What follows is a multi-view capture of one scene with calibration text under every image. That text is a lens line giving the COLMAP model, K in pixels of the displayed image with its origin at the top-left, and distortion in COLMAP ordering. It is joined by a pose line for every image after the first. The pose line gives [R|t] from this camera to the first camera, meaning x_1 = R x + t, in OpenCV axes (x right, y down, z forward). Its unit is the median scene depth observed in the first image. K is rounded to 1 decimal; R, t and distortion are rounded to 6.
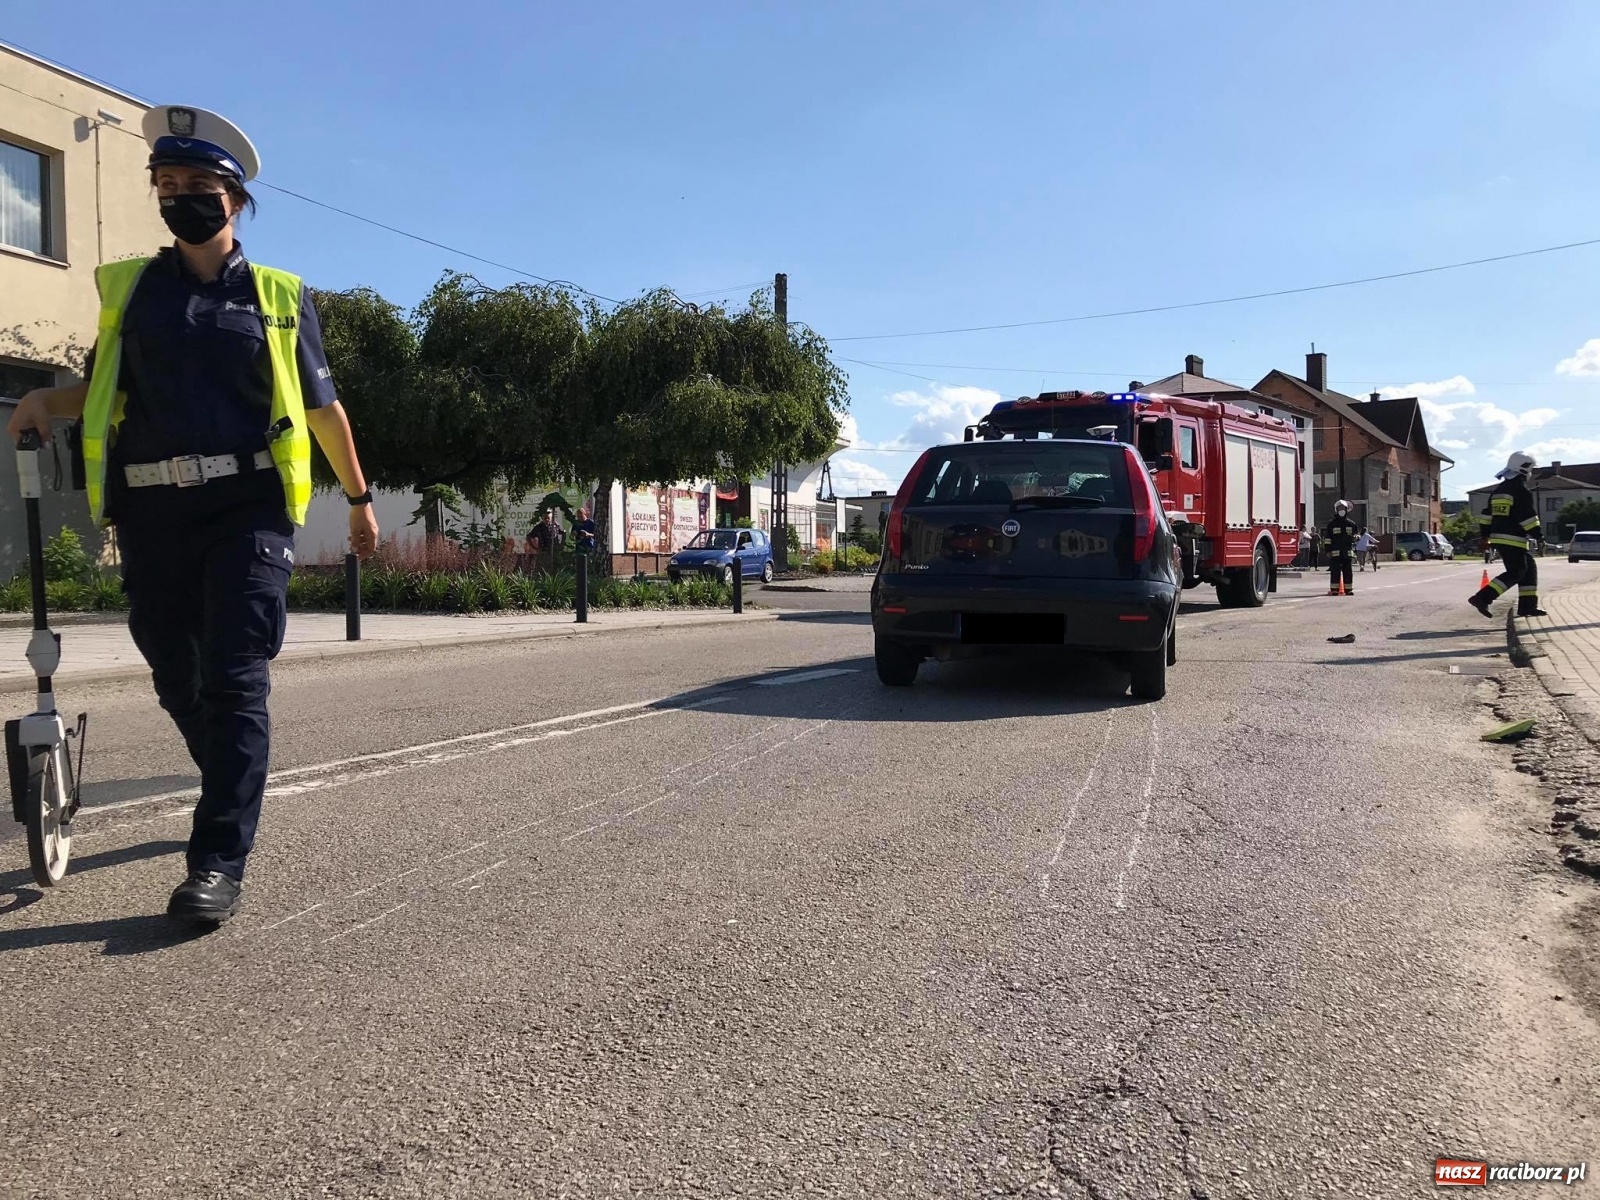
lens RADIAL K [[1288.3, 0, 757.1], [0, 1288.3, 597.9], [0, 0, 1]] dist [0.002017, -0.008868]
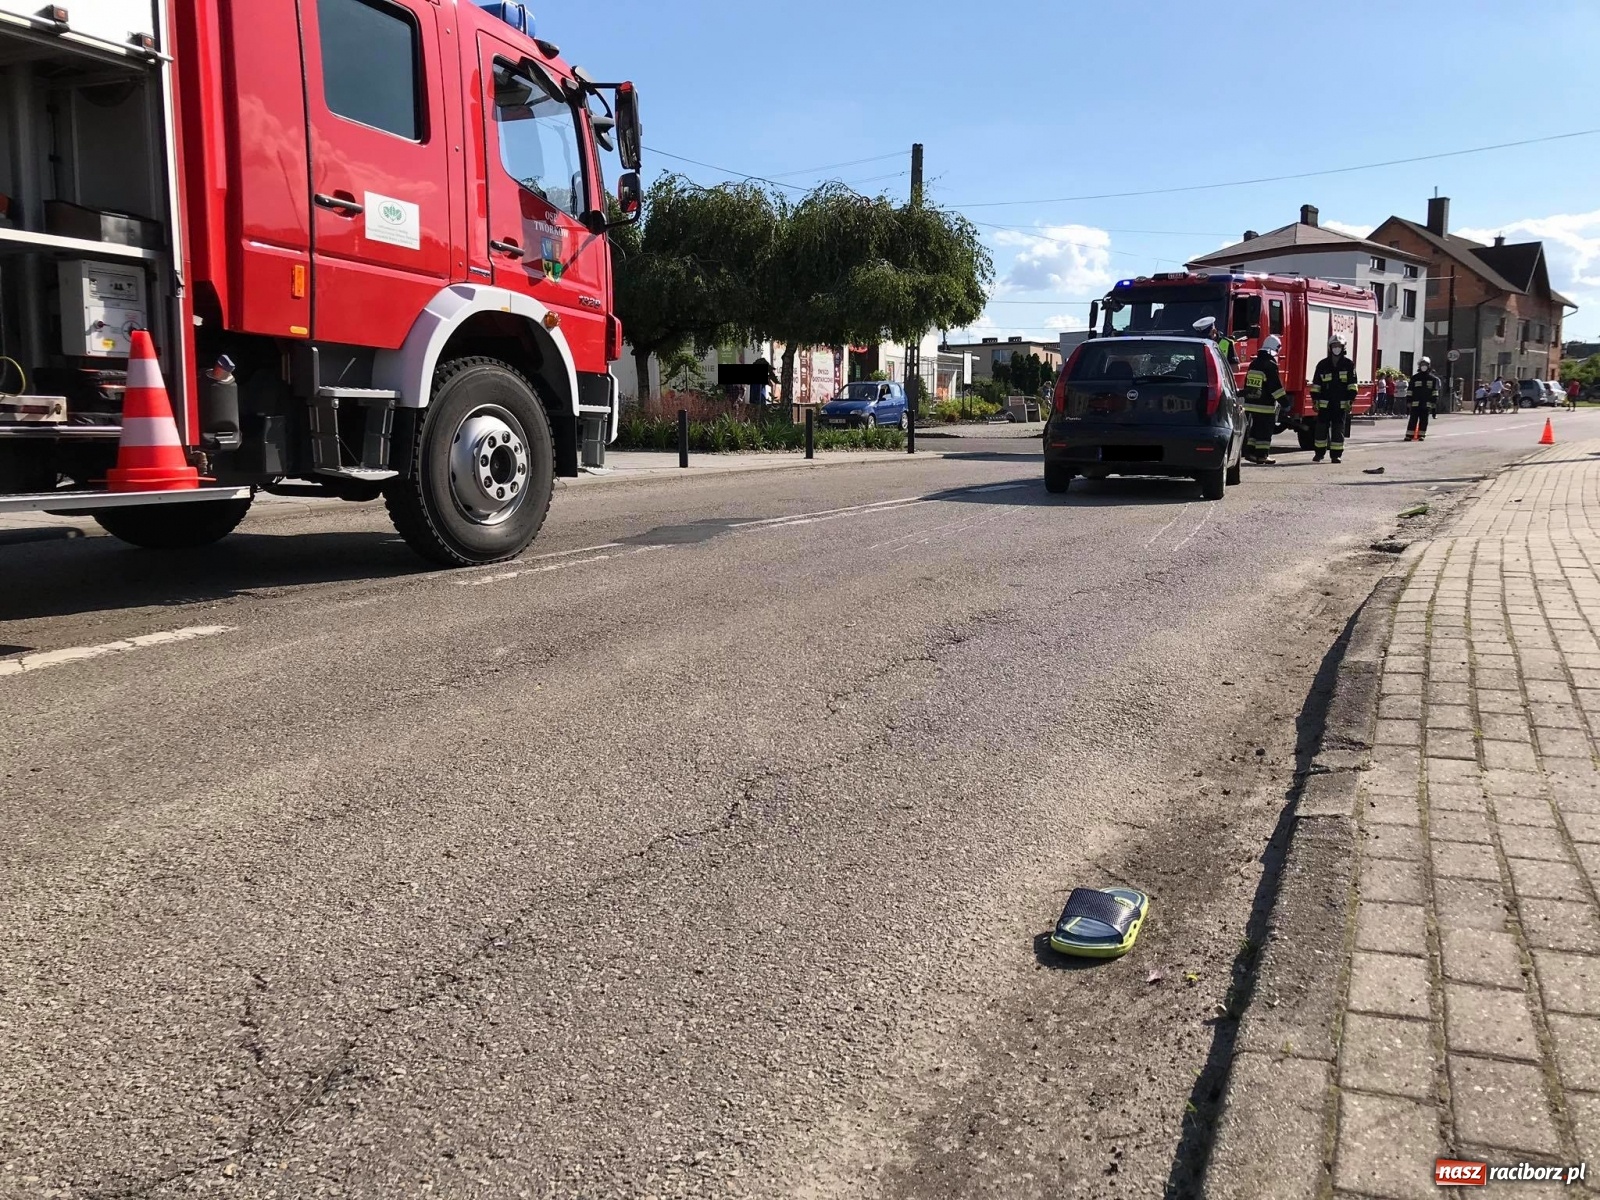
lens RADIAL K [[1310.6, 0, 800.0], [0, 1310.6, 600.0], [0, 0, 1]] dist [-0.000313, 0.008447]
pose [[0.999078, 0.004604, -0.042682, -0.061797], [0.000374, 0.993262, 0.115891, 0.004876], [0.042928, -0.115800, 0.992344, -0.283891]]
